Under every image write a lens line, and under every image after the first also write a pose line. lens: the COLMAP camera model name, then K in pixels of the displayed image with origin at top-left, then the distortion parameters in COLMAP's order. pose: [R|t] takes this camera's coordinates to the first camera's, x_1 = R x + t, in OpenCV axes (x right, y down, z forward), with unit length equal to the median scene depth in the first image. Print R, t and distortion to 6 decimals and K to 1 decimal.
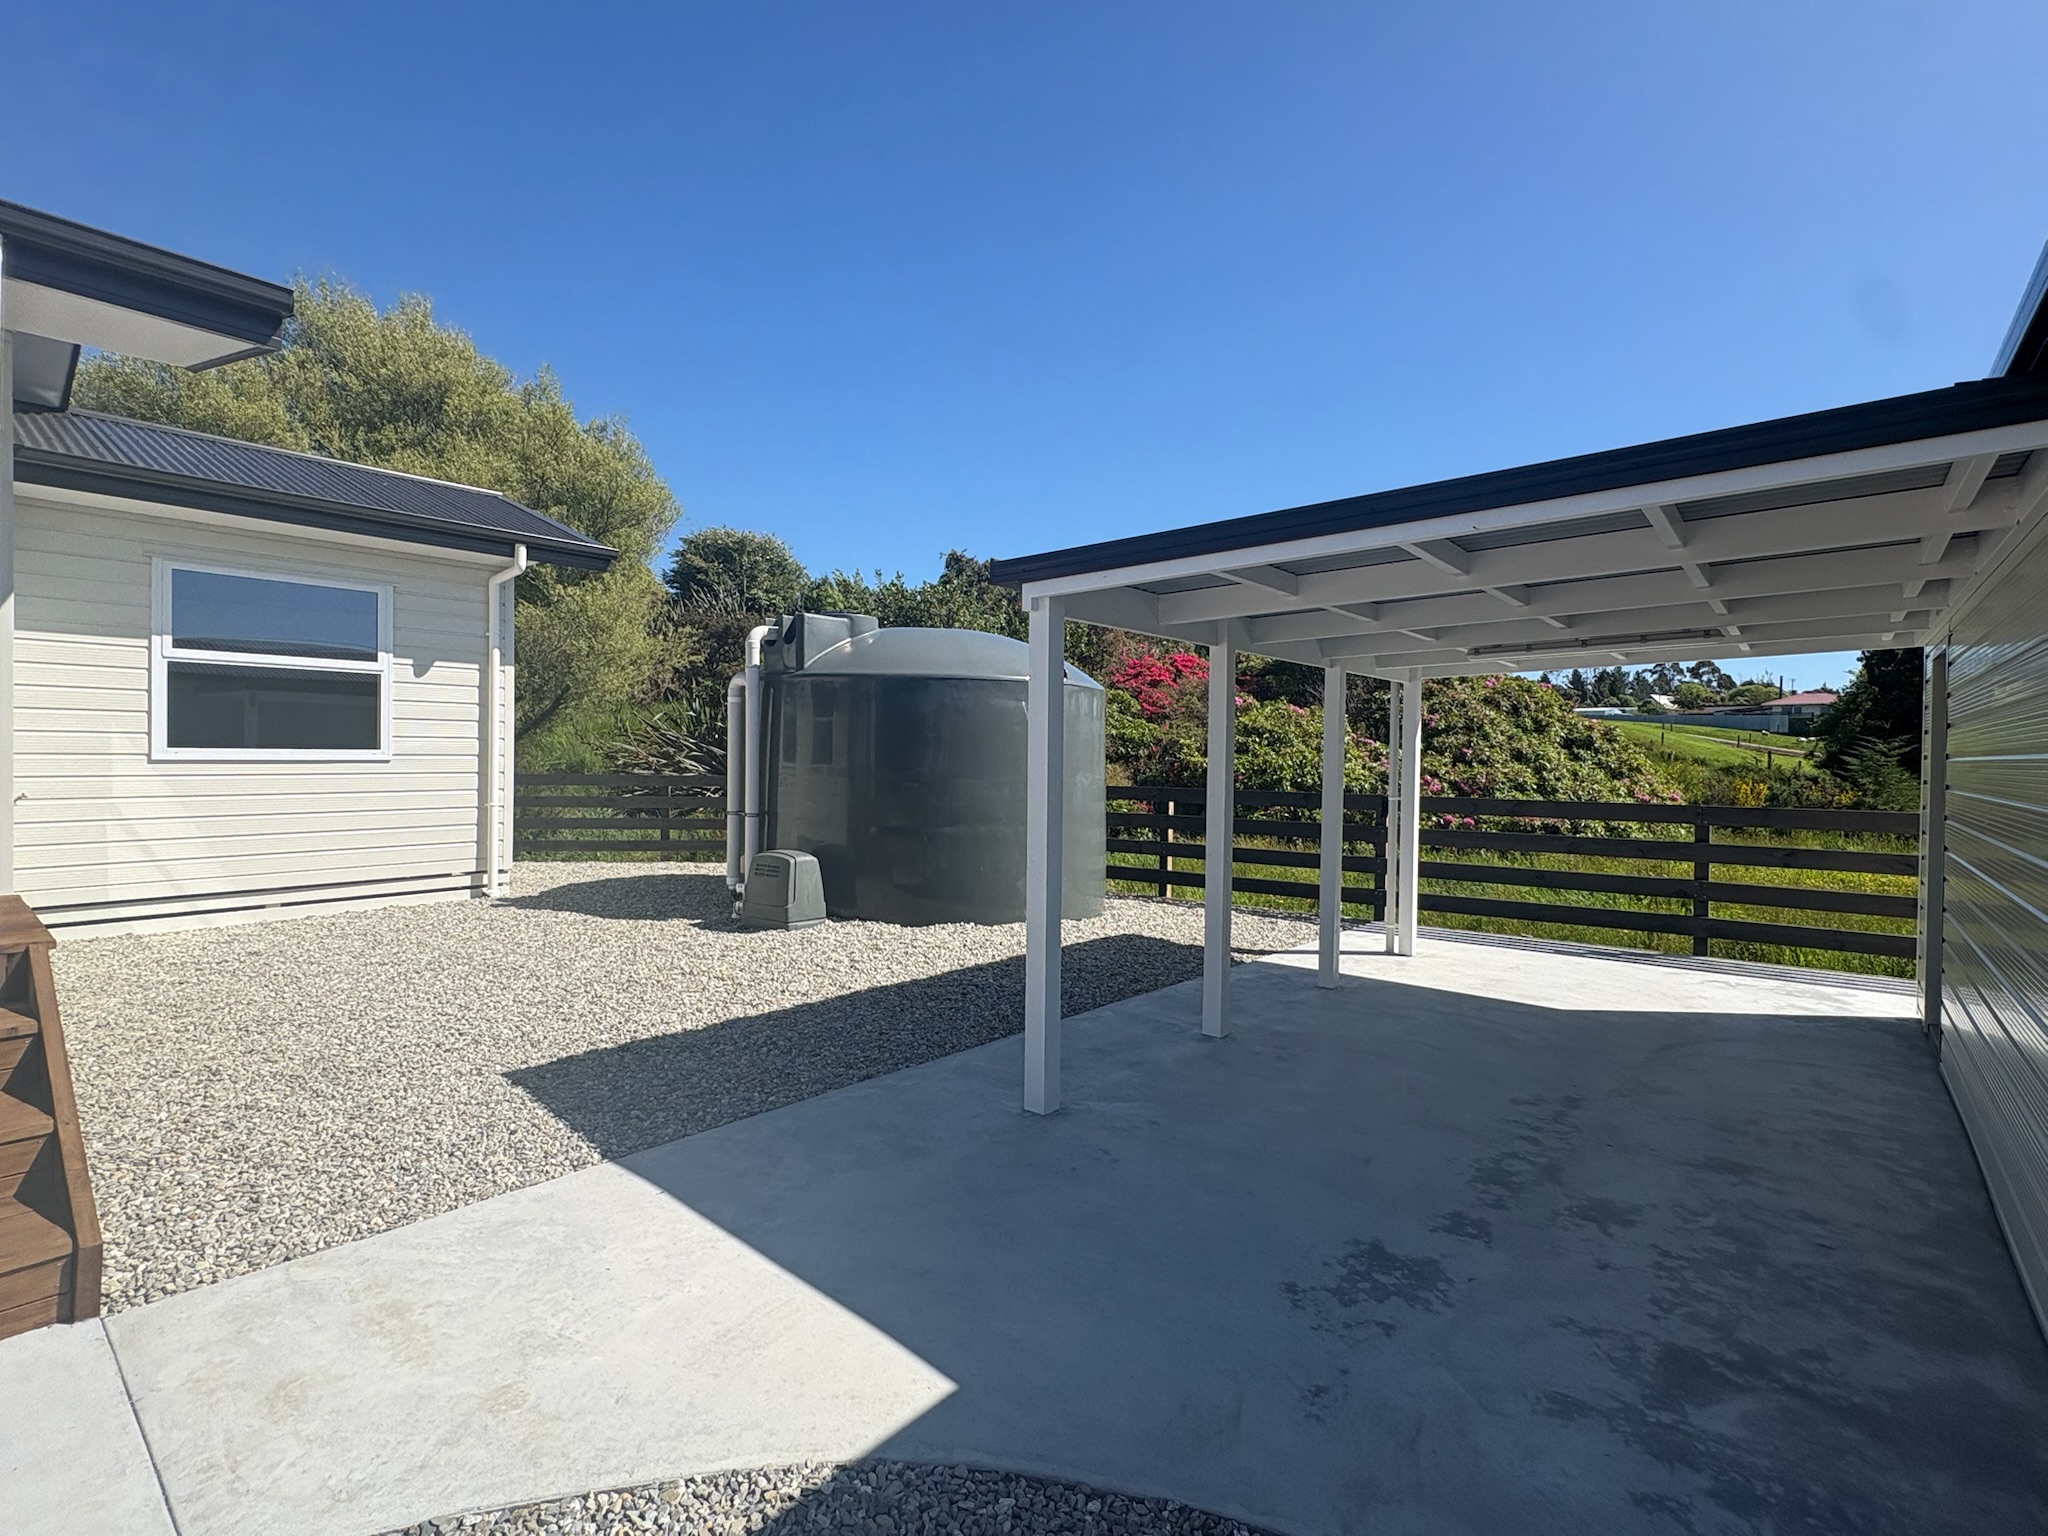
lens RADIAL K [[961.0, 0, 1021.0], [0, 961.0, 760.5], [0, 0, 1]] dist [-0.018376, 0.000074]
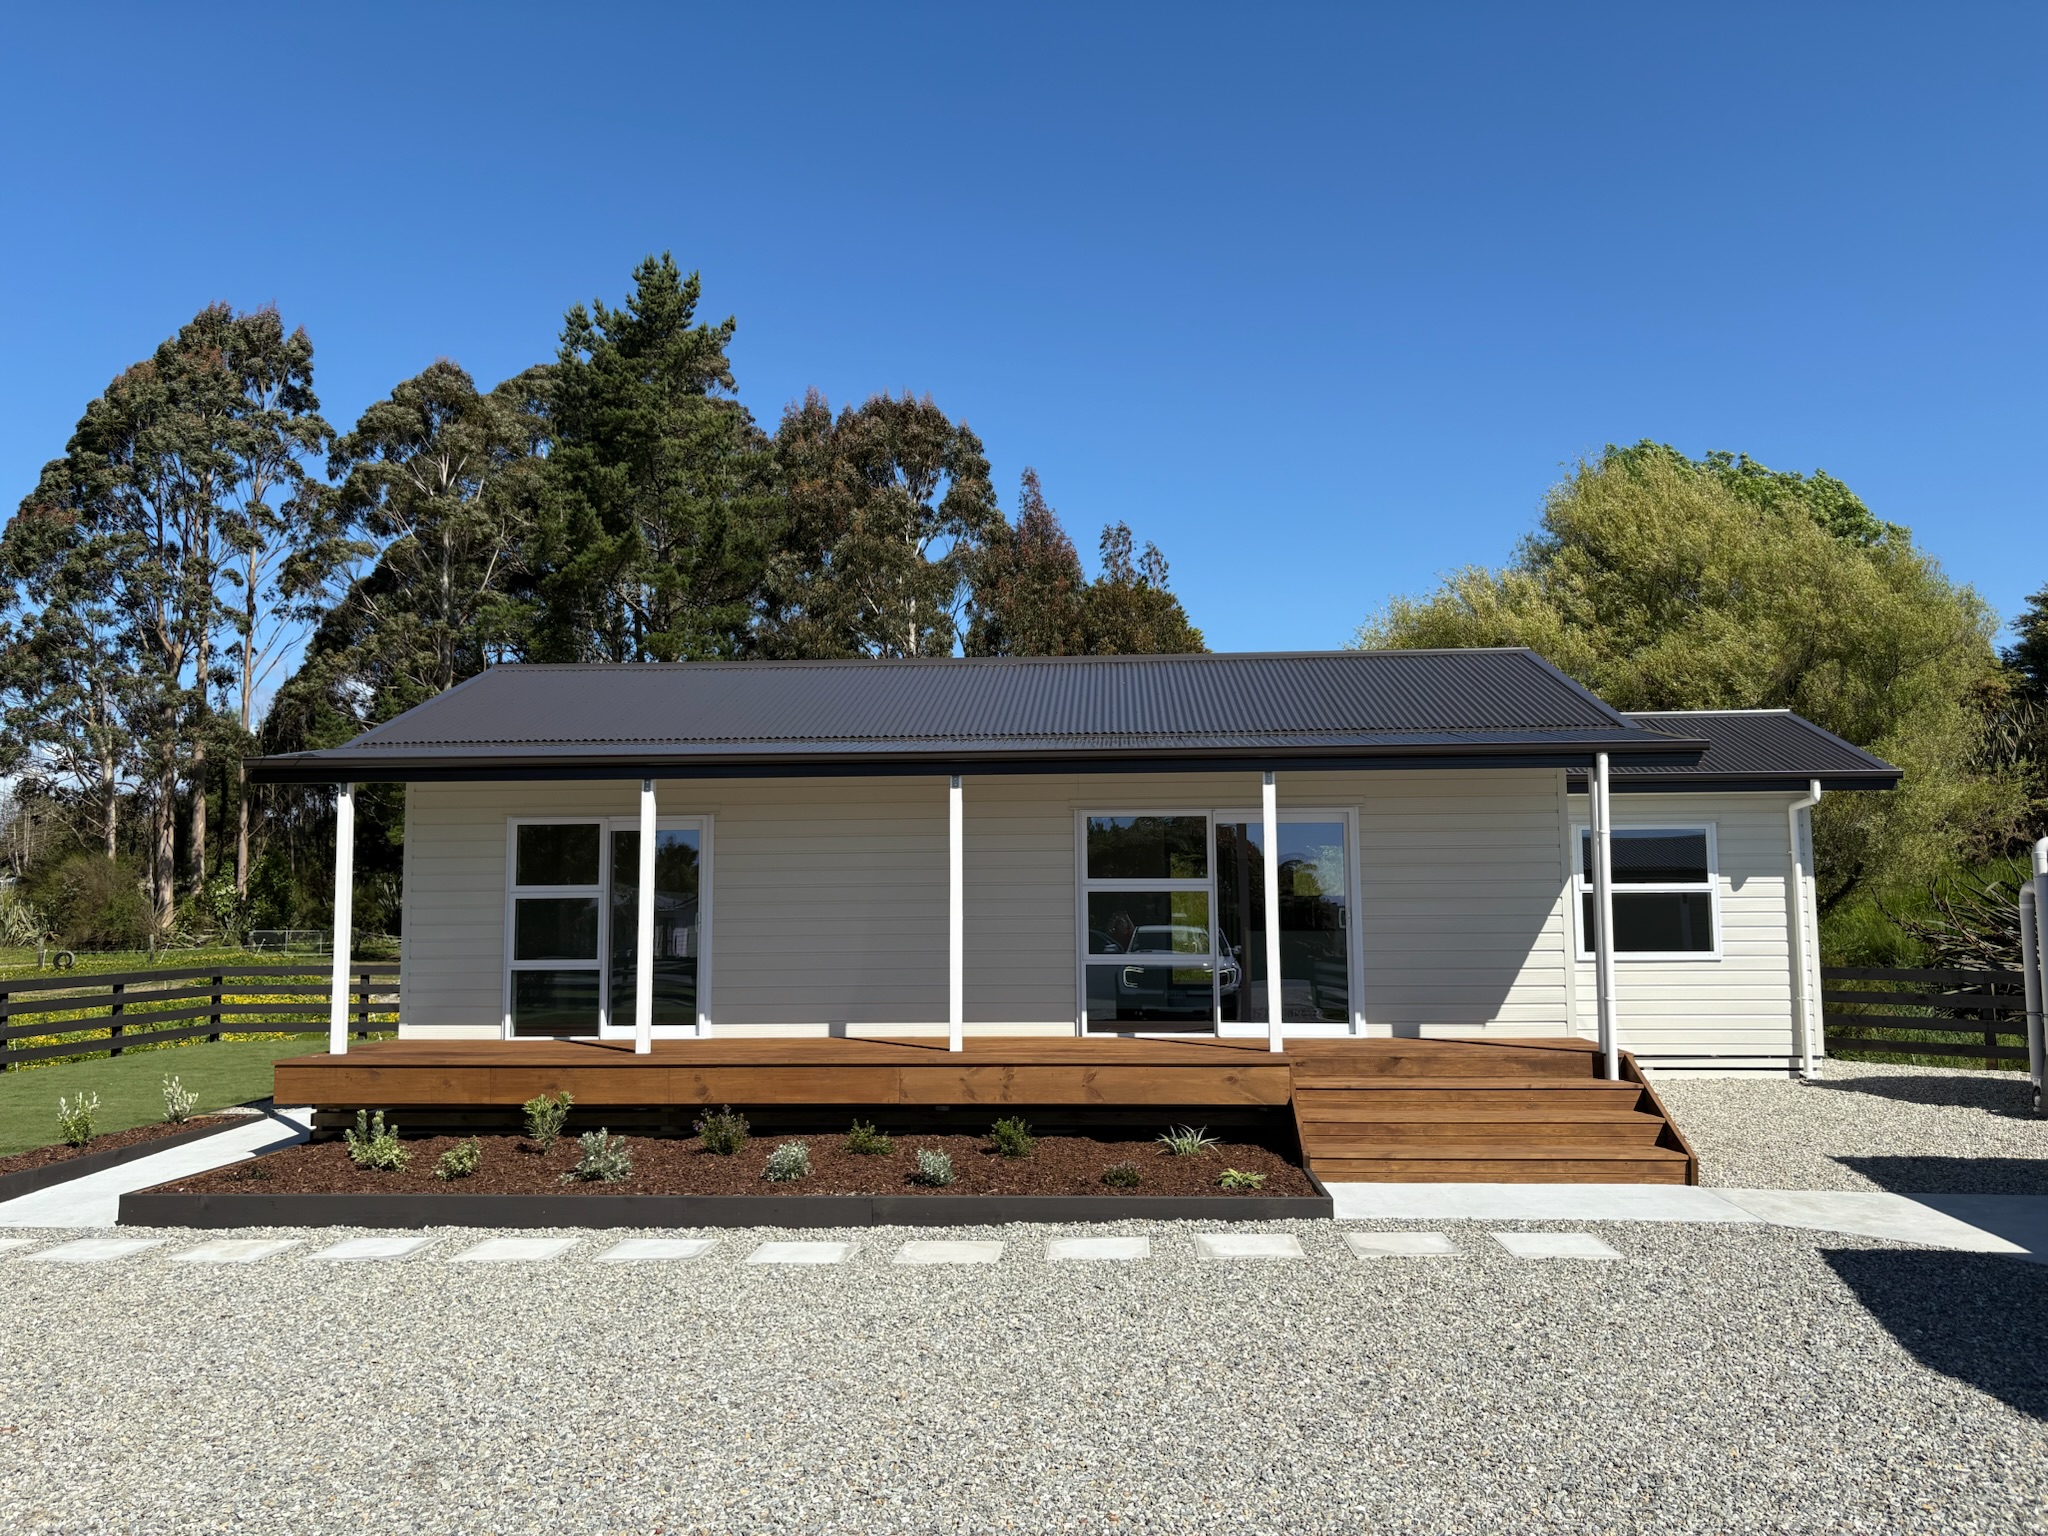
lens RADIAL K [[1560.3, 0, 1021.0], [0, 1560.3, 764.6], [0, 0, 1]] dist [0.042018, -0.047051]
pose [[0.592210, -0.090683, -0.800665, 0.439964], [0.008246, 0.994277, -0.106513, -0.040241], [0.805742, 0.056476, 0.589568, -0.909893]]
